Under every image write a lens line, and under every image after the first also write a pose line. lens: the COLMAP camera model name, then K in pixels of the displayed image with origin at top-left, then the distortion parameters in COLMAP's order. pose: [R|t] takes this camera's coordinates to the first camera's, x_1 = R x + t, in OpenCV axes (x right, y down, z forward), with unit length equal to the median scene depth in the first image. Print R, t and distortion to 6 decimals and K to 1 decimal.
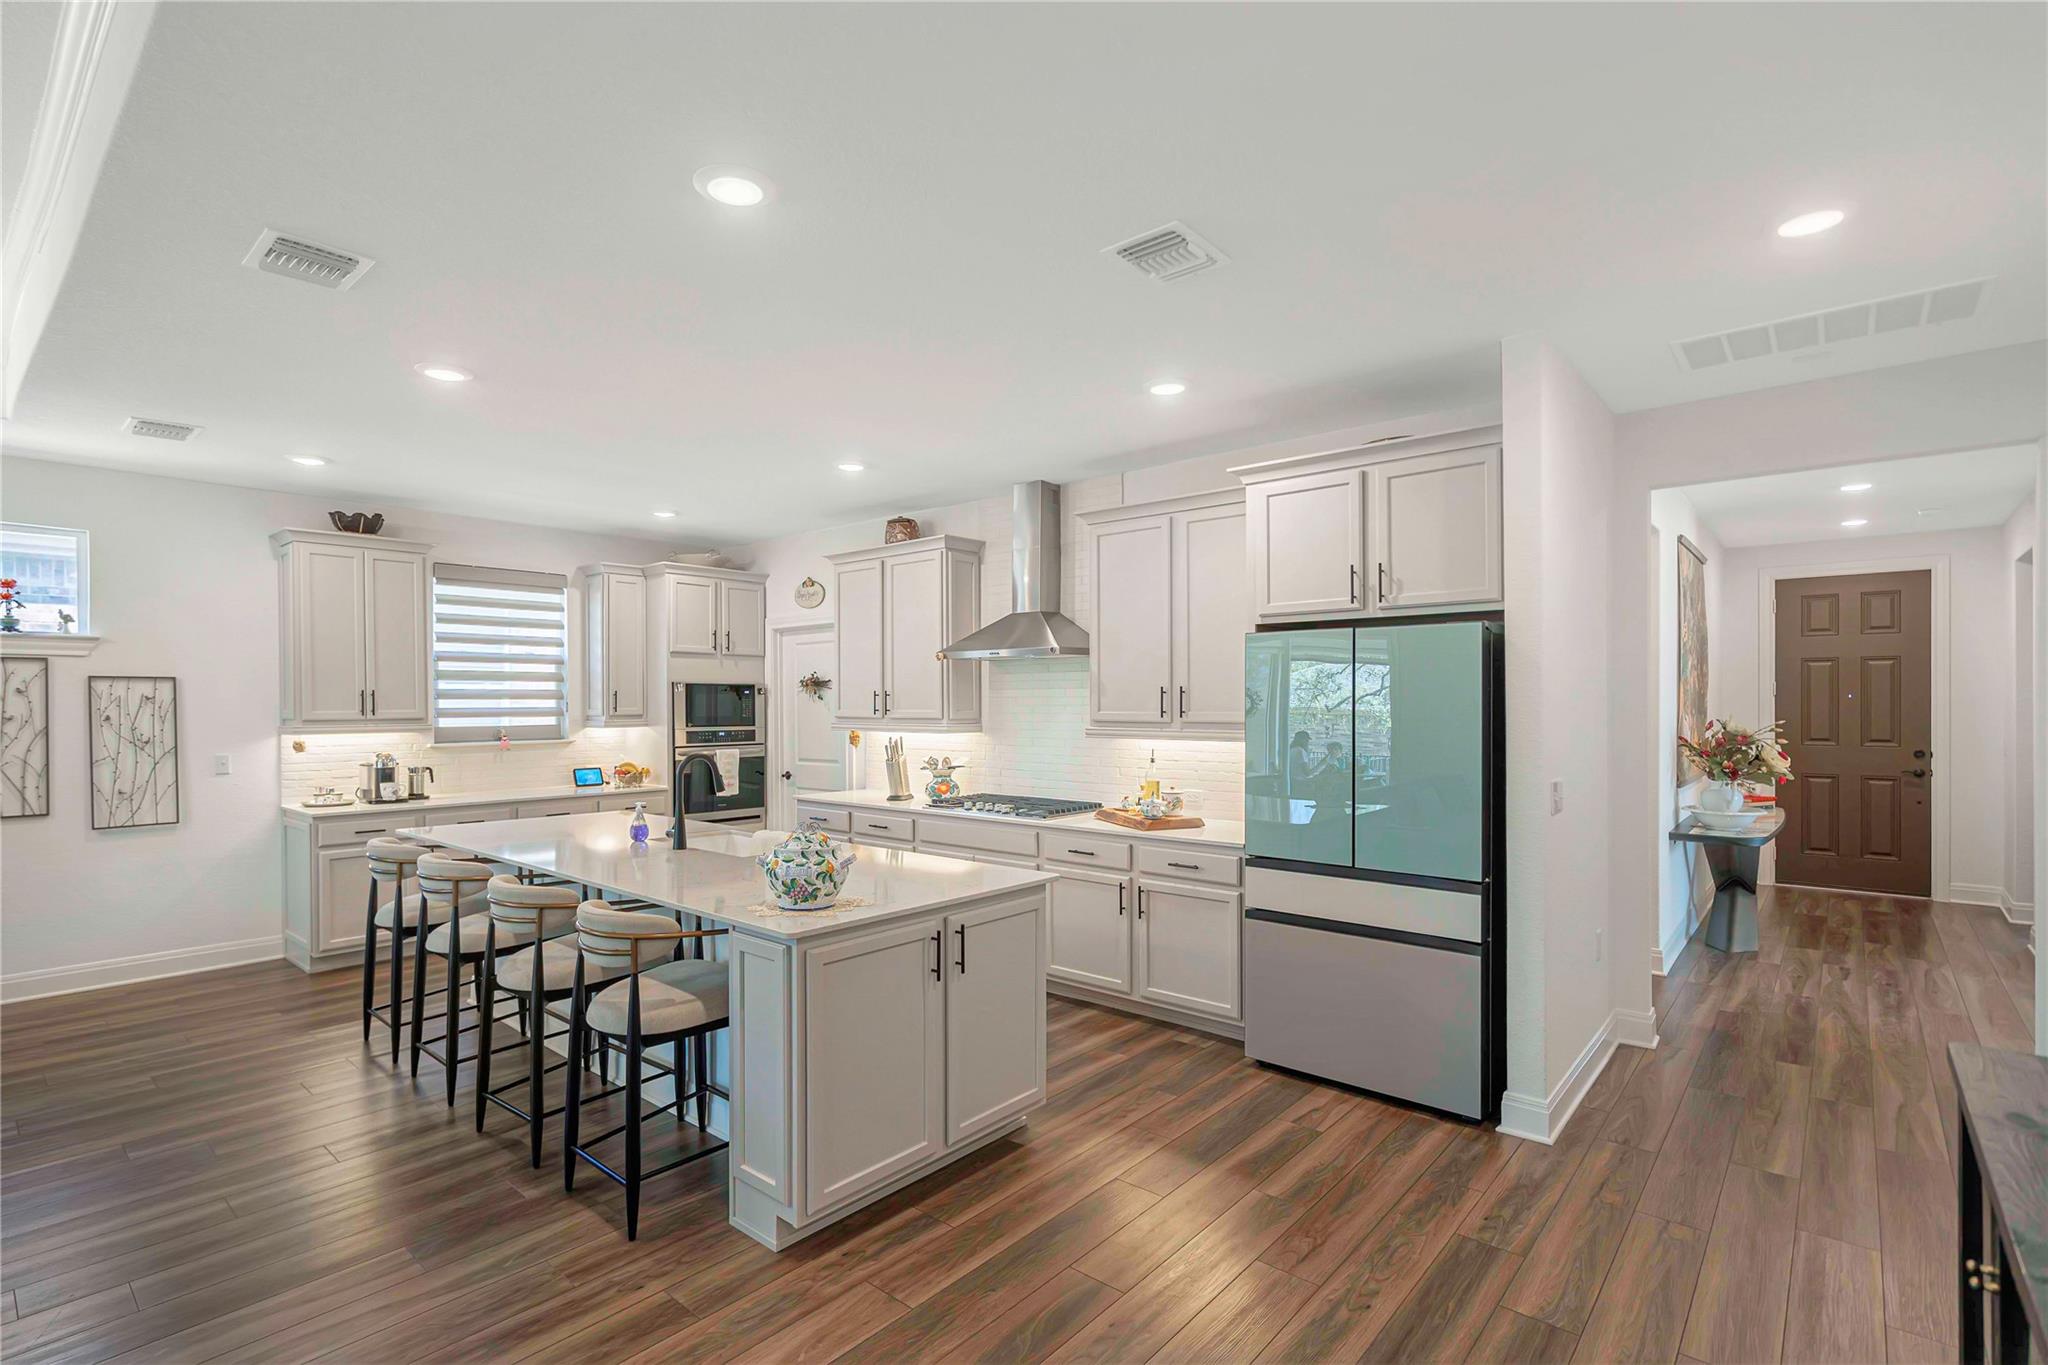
lens RADIAL K [[969.2, 0, 1014.2], [0, 969.2, 710.4], [0, 0, 1]] dist [-0.000520, 0.000252]
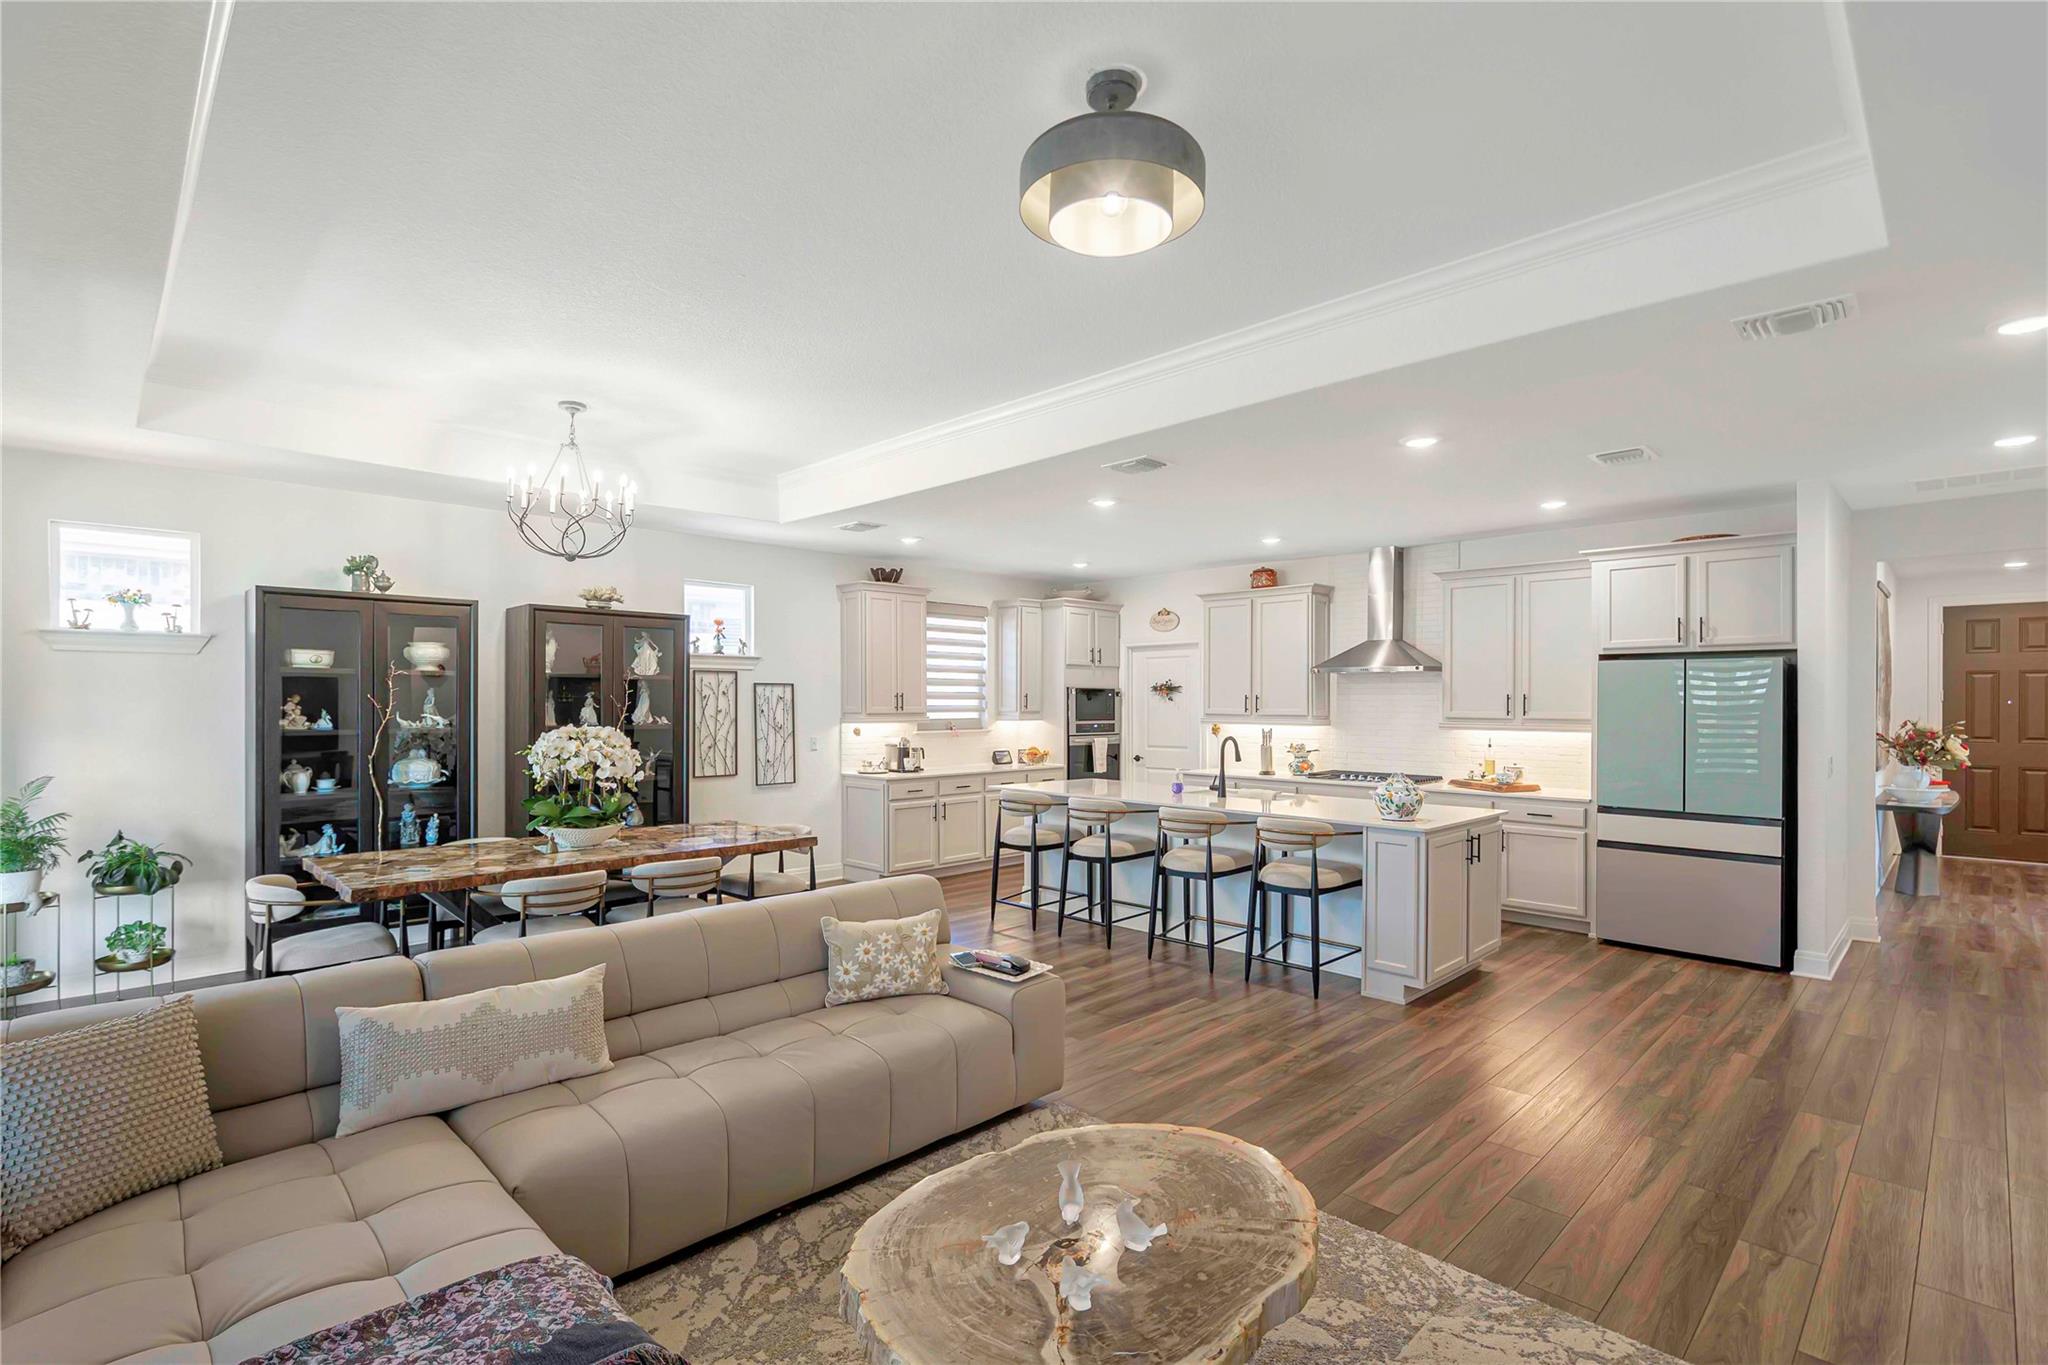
lens RADIAL K [[956.2, 0, 1019.0], [0, 956.2, 706.3], [0, 0, 1]] dist [-0.000032, -0.000666]
pose [[0.996966, 0.006162, -0.077599, -0.399984], [-0.006355, 0.999977, -0.002248, 0.001150], [0.077584, 0.002735, 0.996982, -0.413265]]
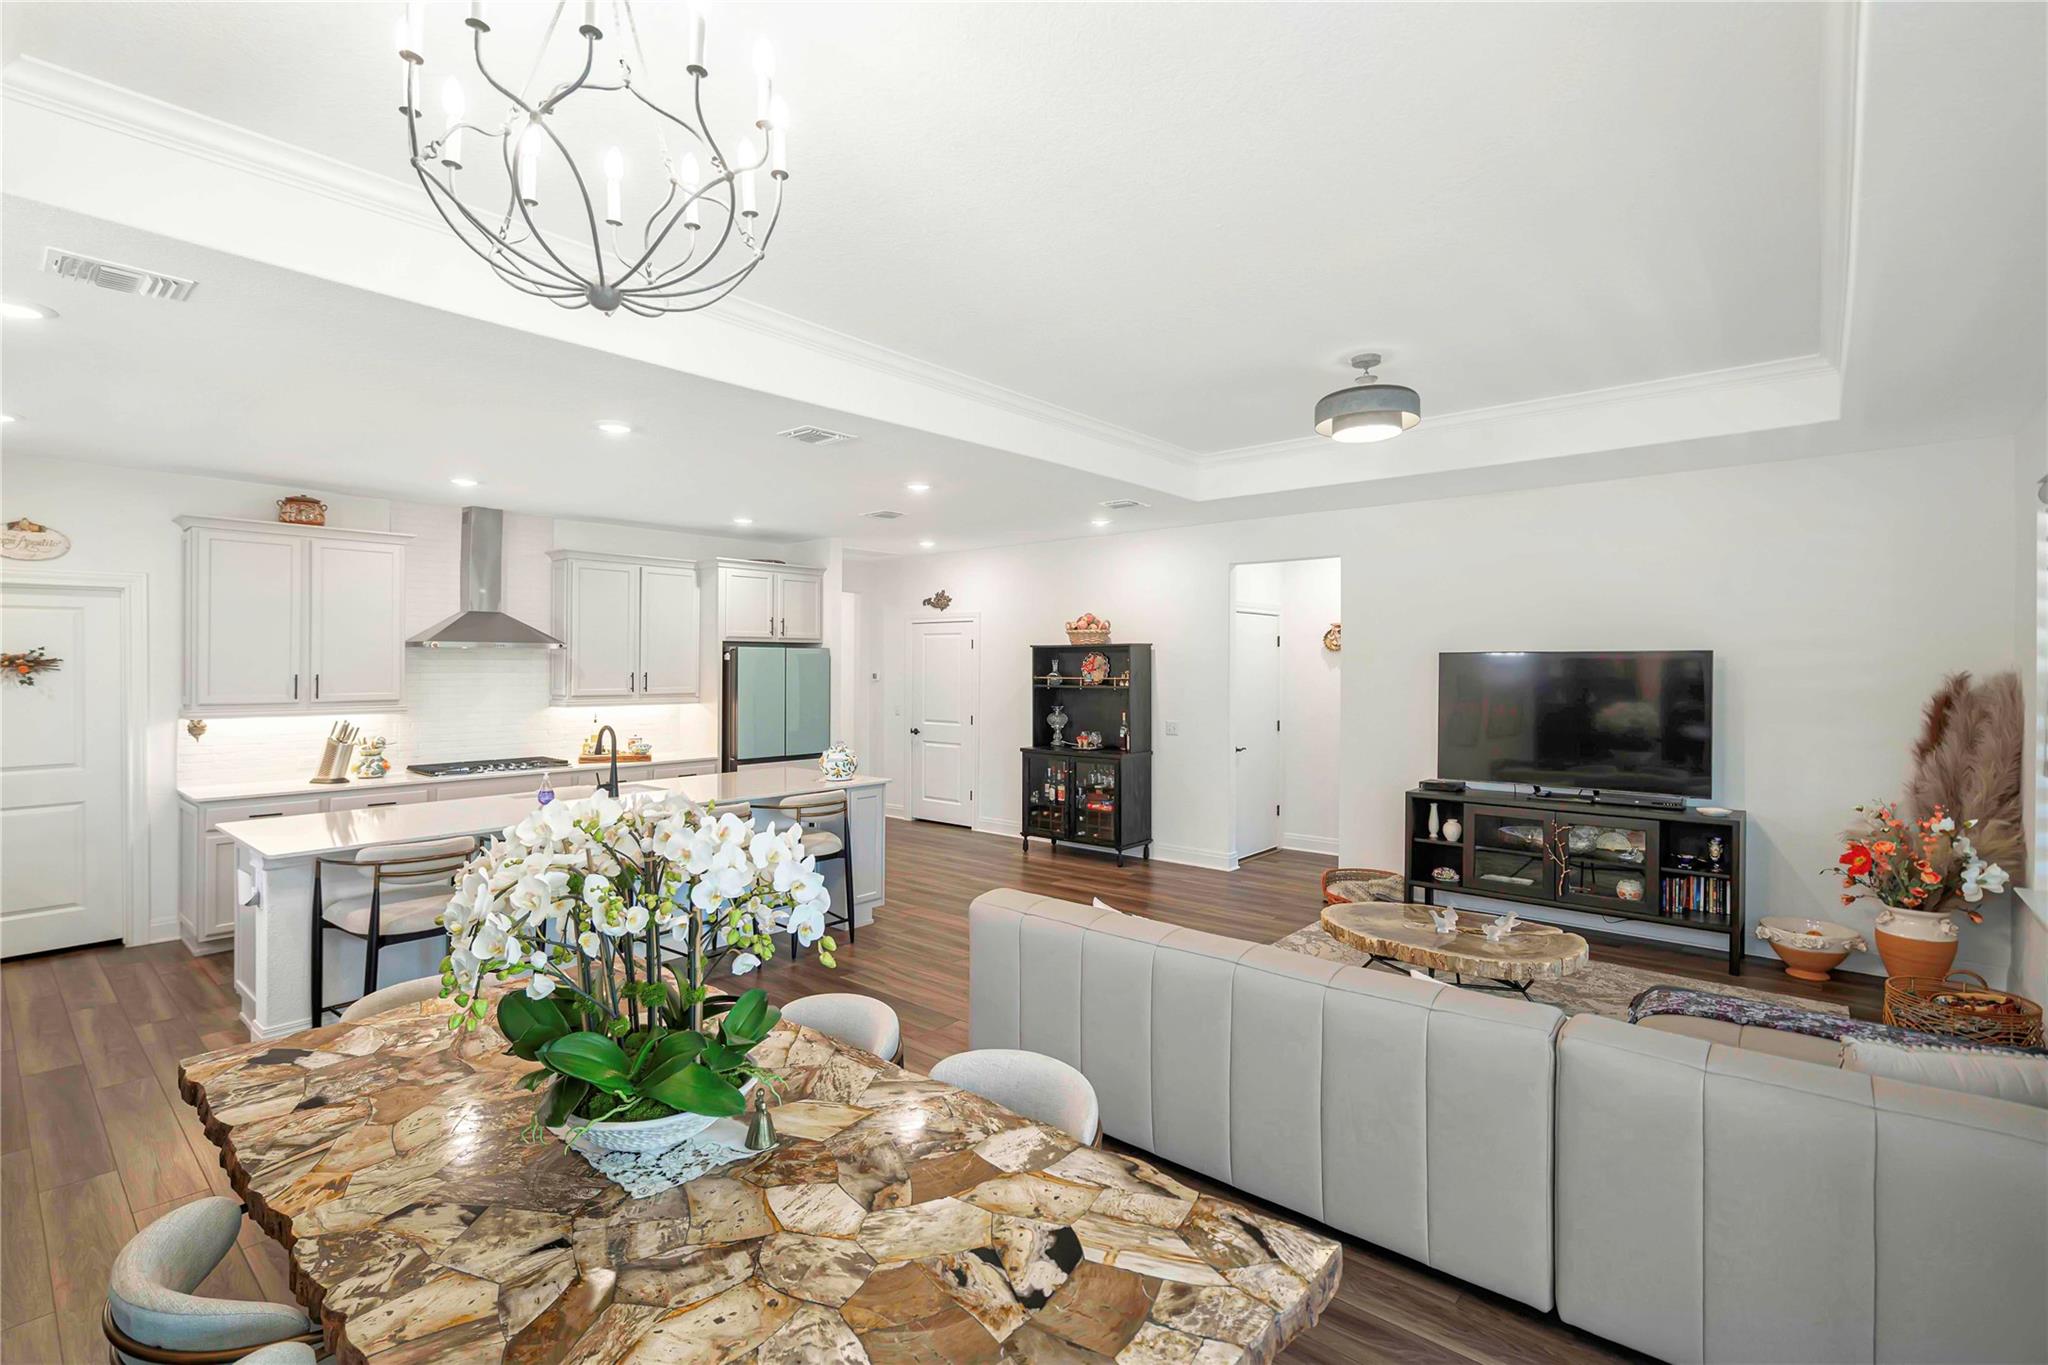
lens RADIAL K [[934.0, 0, 1010.6], [0, 934.0, 658.4], [0, 0, 1]] dist [-0.000245, 0.000792]
pose [[0.010422, 0.007110, 0.999920, -1.189464], [0.005218, 0.999961, -0.007165, -0.028947], [-0.999932, 0.005293, 0.010385, 0.312474]]
